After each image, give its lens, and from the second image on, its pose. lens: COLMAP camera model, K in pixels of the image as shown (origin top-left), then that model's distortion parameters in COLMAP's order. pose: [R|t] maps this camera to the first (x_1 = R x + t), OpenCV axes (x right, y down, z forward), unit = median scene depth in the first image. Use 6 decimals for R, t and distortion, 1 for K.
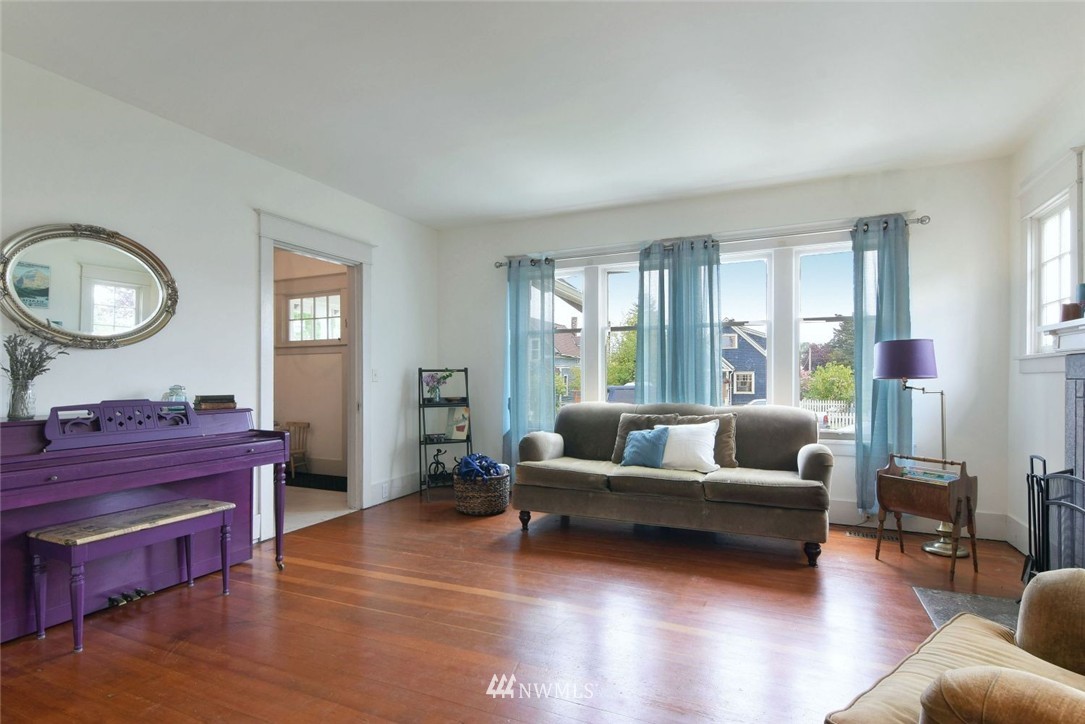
lens RADIAL K [[523.2, 0, 540.2], [0, 523.2, 382.4], [0, 0, 1]] dist [-0.000089, -0.000026]
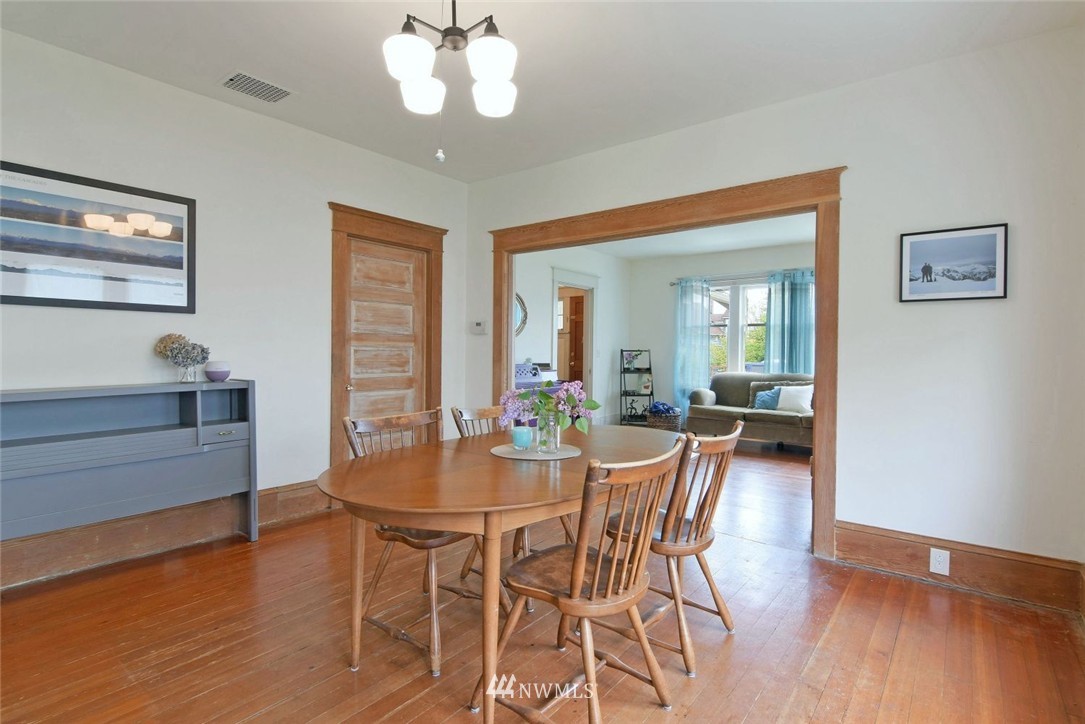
lens RADIAL K [[522.4, 0, 540.5], [0, 522.4, 356.4], [0, 0, 1]] dist [0.000344, 0.000007]
pose [[0.969787, 0.014770, -0.243504, -0.080455], [-0.015094, 0.999886, 0.000534, -0.001953], [0.243484, 0.003158, 0.969900, -0.639154]]
